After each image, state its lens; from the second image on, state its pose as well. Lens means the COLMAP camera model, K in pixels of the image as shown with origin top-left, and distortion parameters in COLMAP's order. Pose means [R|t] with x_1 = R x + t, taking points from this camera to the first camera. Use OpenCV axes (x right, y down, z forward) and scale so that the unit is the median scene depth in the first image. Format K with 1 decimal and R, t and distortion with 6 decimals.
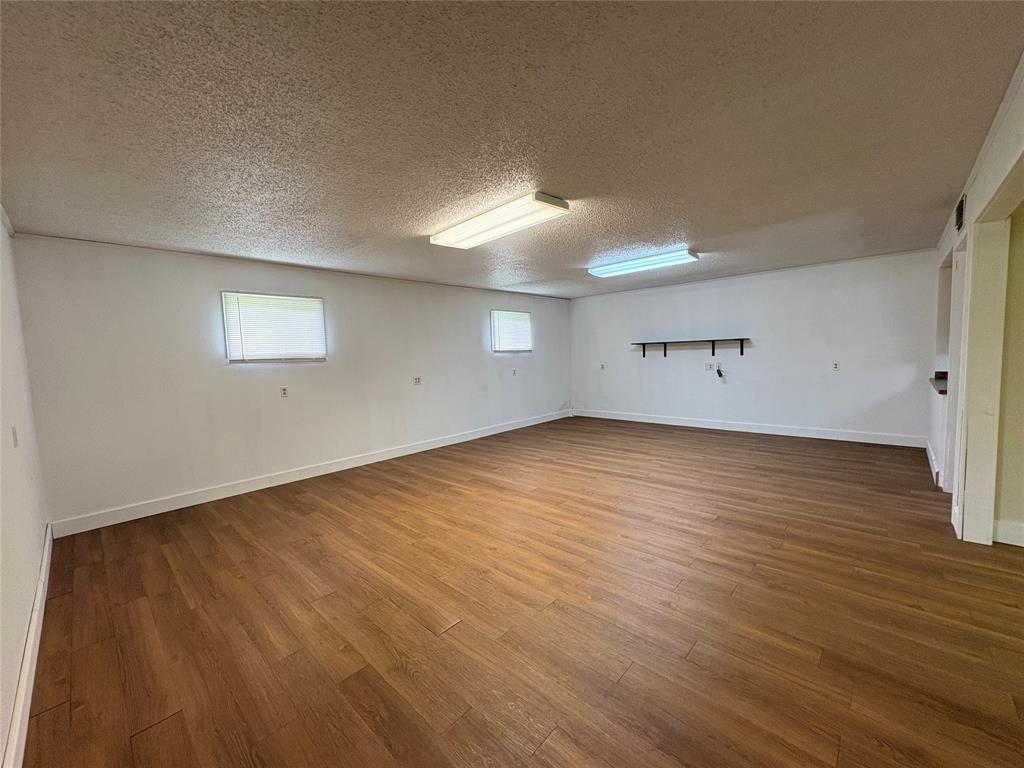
lens RADIAL K [[407.4, 0, 514.7], [0, 407.4, 385.4], [0, 0, 1]] dist [-0.001017, -0.000041]
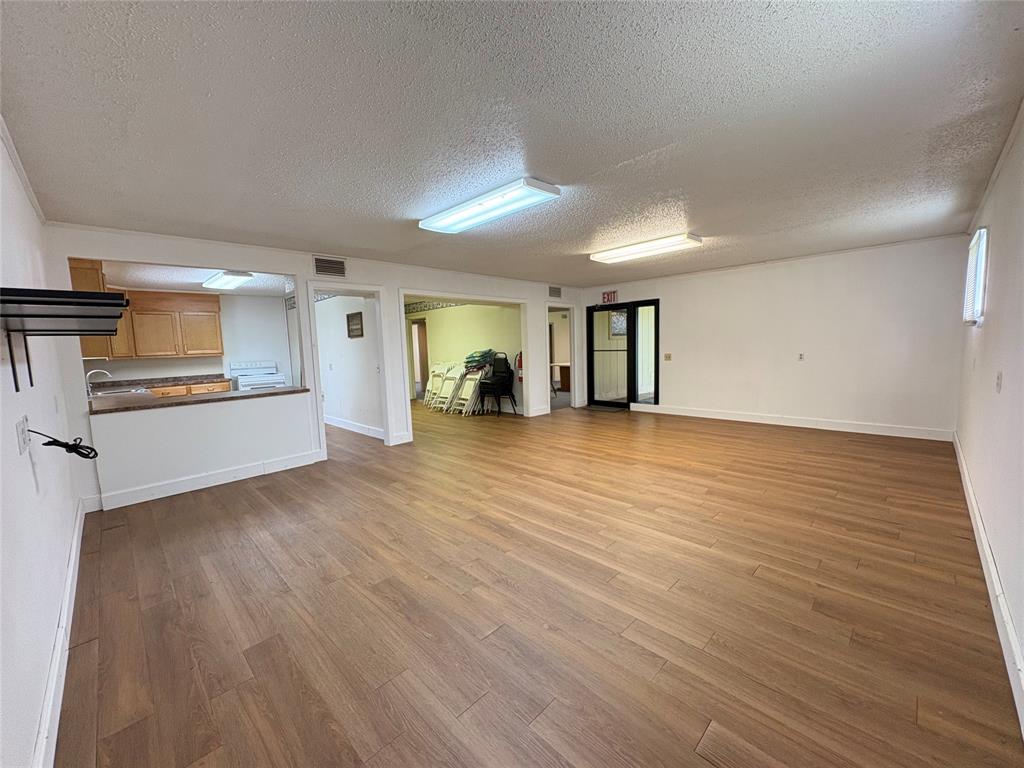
lens RADIAL K [[407.4, 0, 514.7], [0, 407.4, 385.4], [0, 0, 1]] dist [-0.001017, -0.000041]
pose [[-0.997077, 0.066407, 0.037779, 0.280616], [0.071879, 0.982949, 0.169246, -0.140301], [-0.025896, 0.171467, -0.984849, 1.846207]]
